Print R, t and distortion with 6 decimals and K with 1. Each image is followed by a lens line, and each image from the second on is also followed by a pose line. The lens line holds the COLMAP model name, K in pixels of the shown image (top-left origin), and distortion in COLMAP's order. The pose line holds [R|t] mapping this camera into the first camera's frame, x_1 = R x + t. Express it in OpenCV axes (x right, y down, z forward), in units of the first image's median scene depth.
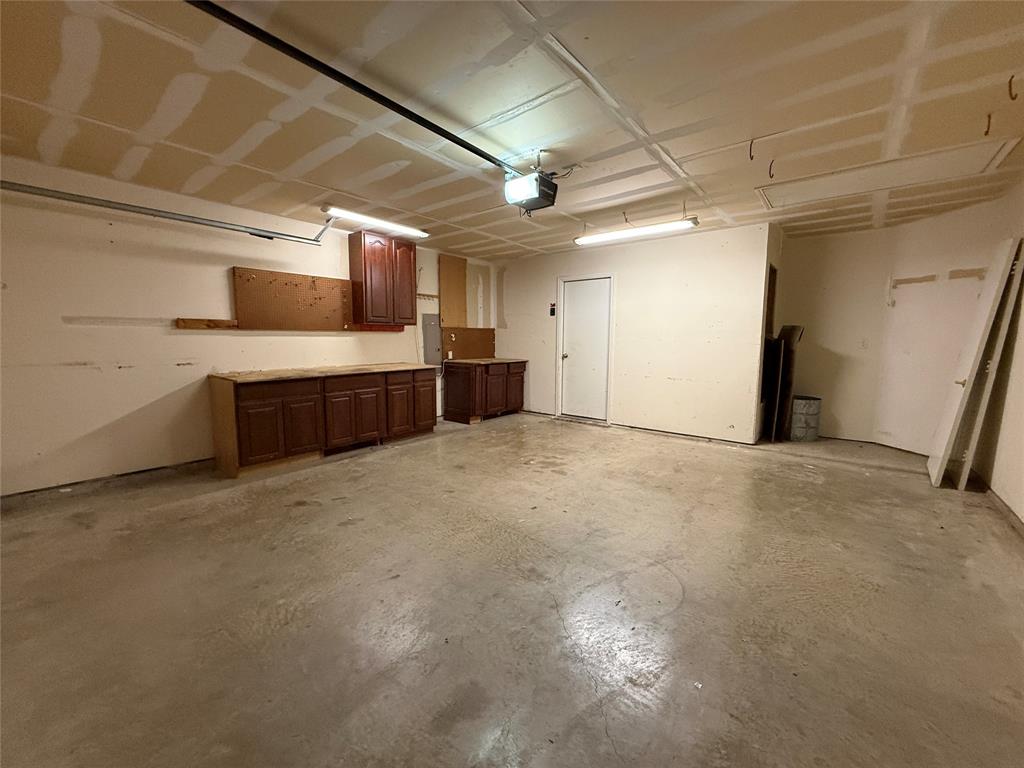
lens RADIAL K [[408.3, 0, 512.5], [0, 408.3, 383.6], [0, 0, 1]] dist [-0.002850, 0.000787]
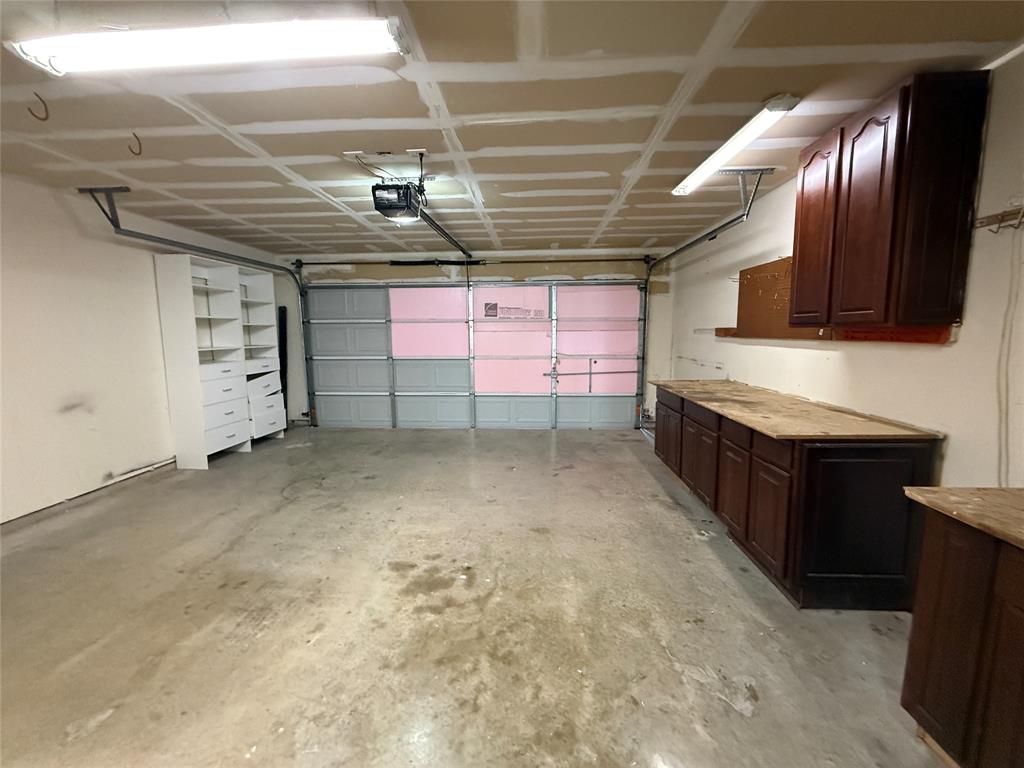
lens RADIAL K [[408.3, 0, 513.3], [0, 408.3, 383.1], [0, 0, 1]] dist [-0.002850, 0.000787]
pose [[-0.807861, 0.077168, -0.584299, 0.316480], [-0.062543, 0.974569, 0.215183, -0.206158], [0.586045, 0.210382, -0.782490, 1.497494]]
